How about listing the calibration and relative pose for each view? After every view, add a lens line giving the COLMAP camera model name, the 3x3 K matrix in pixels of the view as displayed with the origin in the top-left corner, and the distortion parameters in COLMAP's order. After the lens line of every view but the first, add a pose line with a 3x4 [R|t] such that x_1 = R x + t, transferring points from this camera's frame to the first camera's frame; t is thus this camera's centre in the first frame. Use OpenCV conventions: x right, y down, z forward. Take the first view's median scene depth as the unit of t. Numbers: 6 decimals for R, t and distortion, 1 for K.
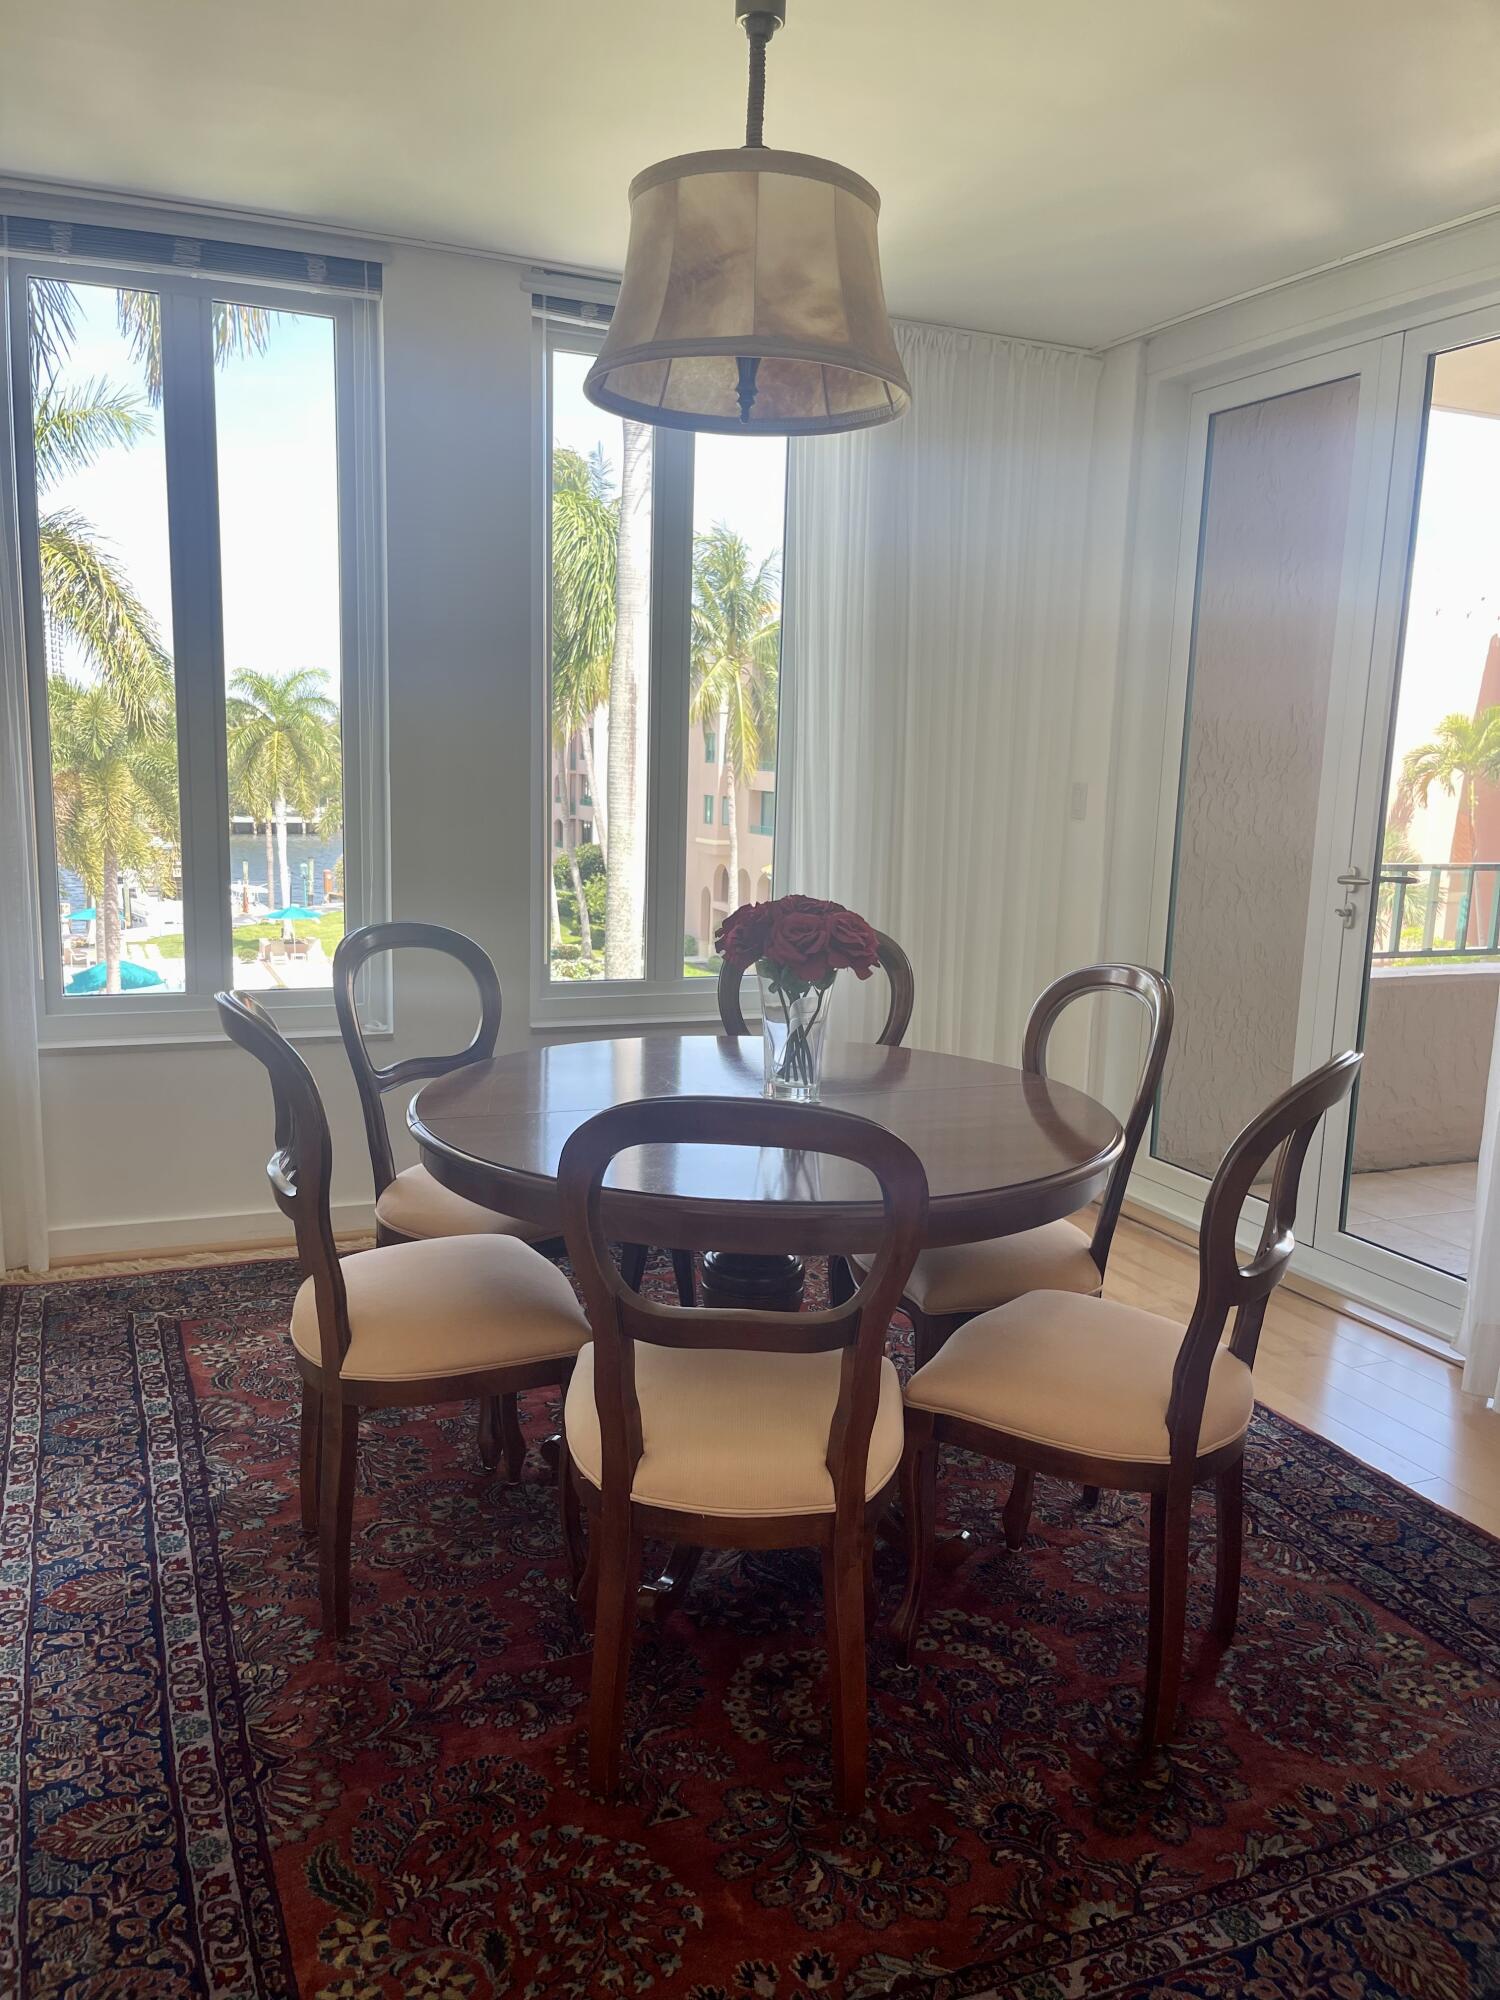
lens RADIAL K [[1505.6, 0, 742.8], [0, 1505.6, 1016.1], [0, 0, 1]] dist [0.012016, -0.010456]
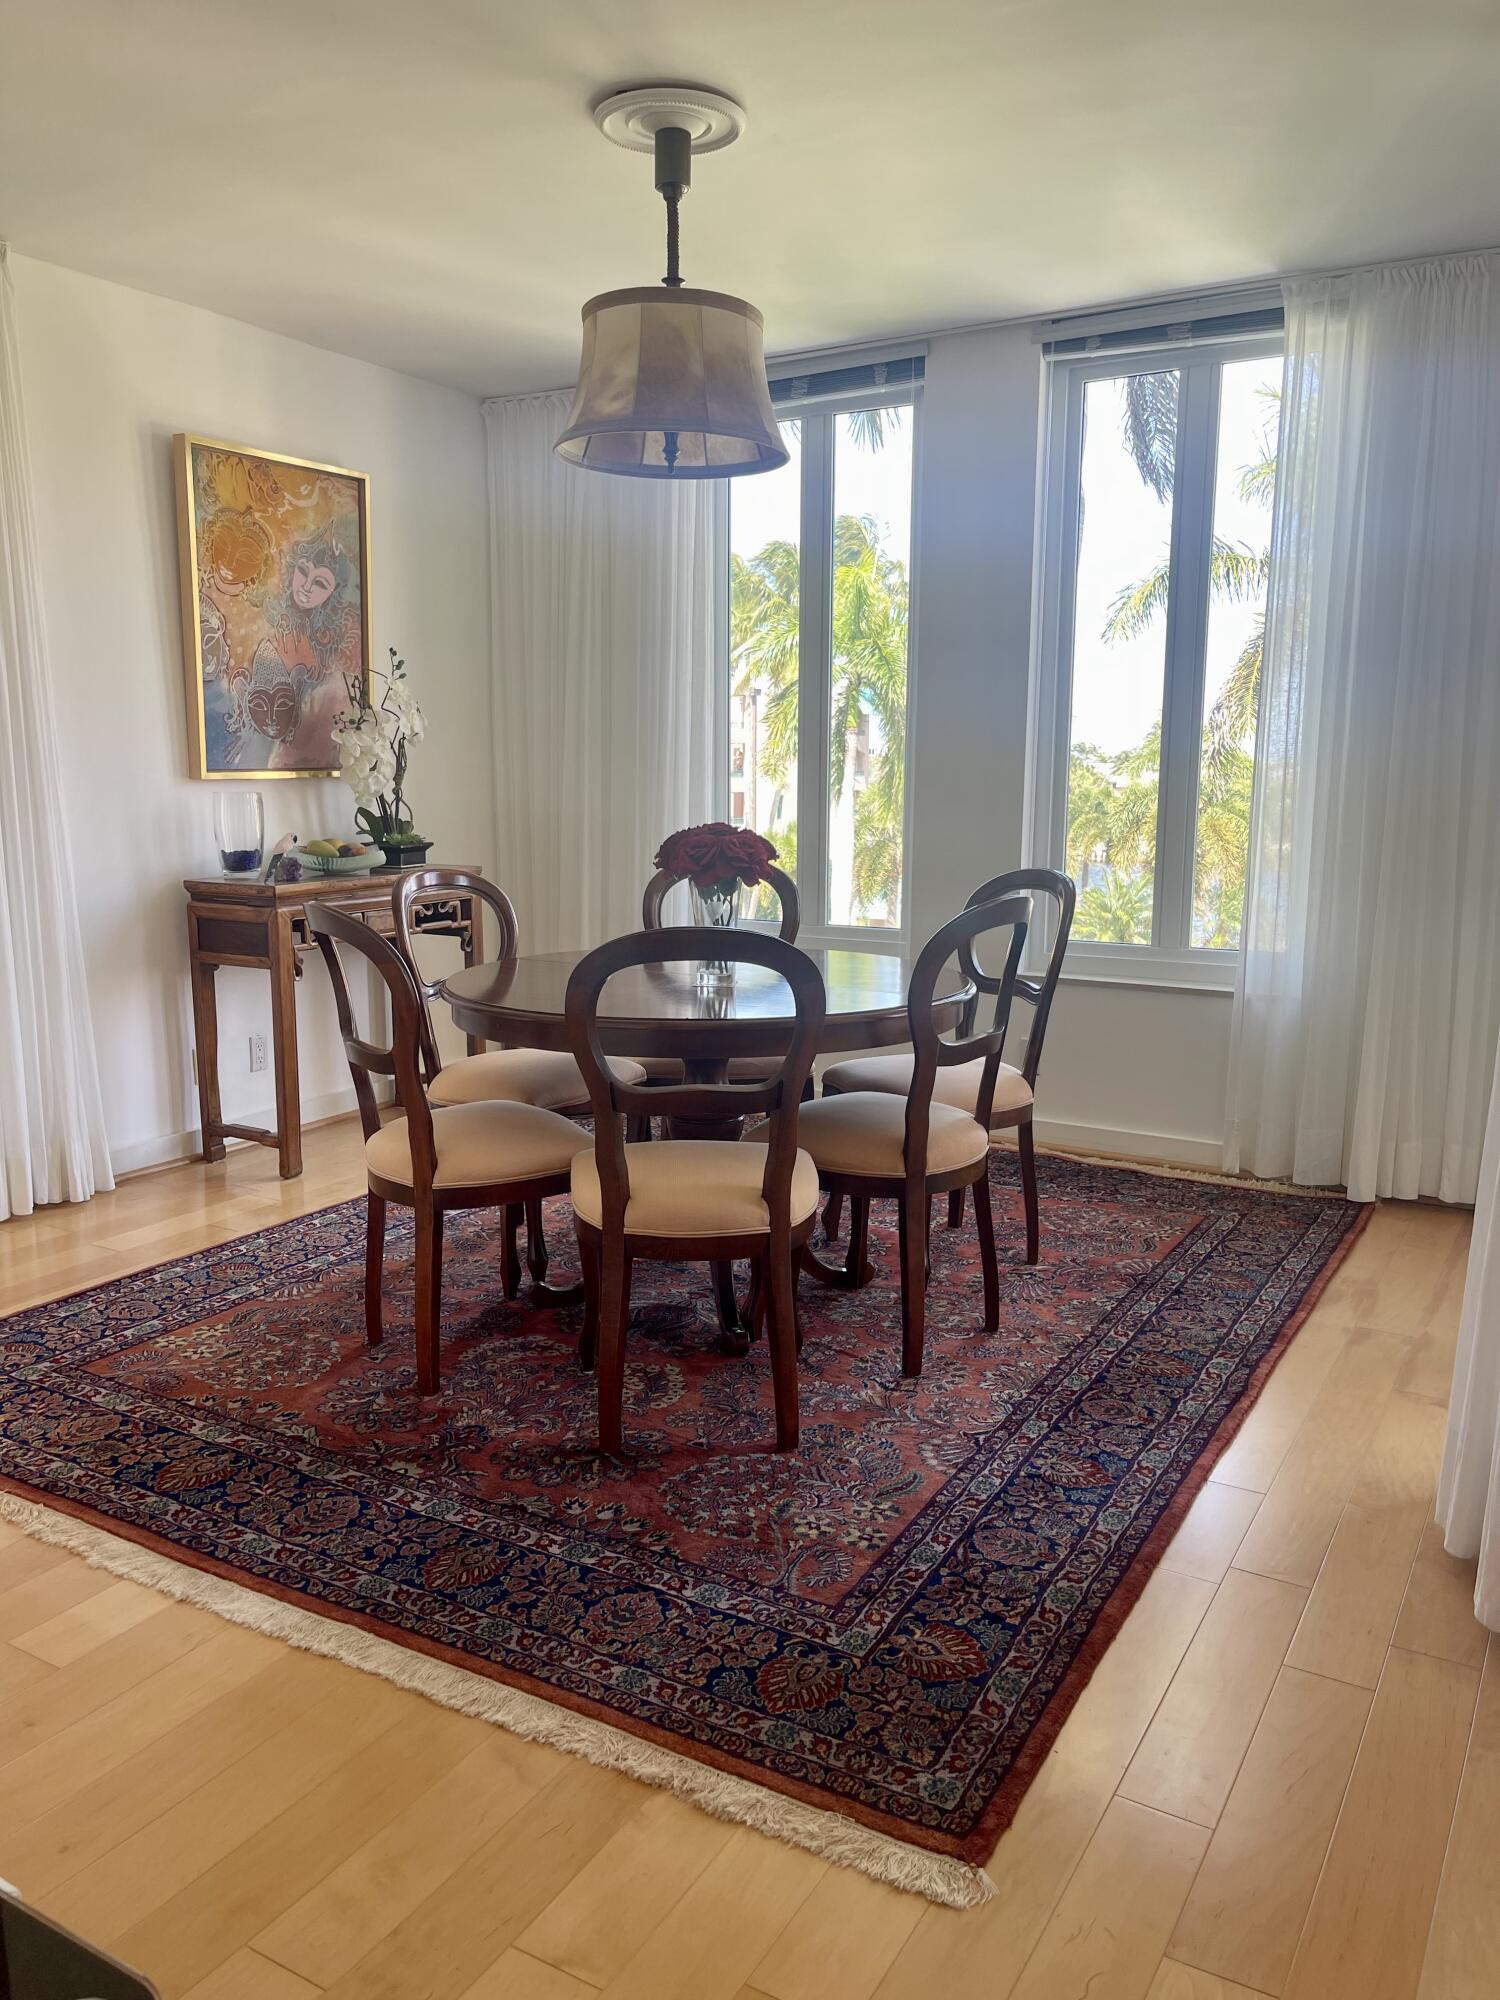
lens RADIAL K [[1505.6, 0, 732.0], [0, 1505.6, 995.9], [0, 0, 1]] dist [0.012016, -0.010456]
pose [[0.582498, 0.090744, -0.807751, 1.098473], [-0.123276, 0.992116, 0.022557, 0.043486], [0.803430, 0.086437, 0.589092, 0.243550]]
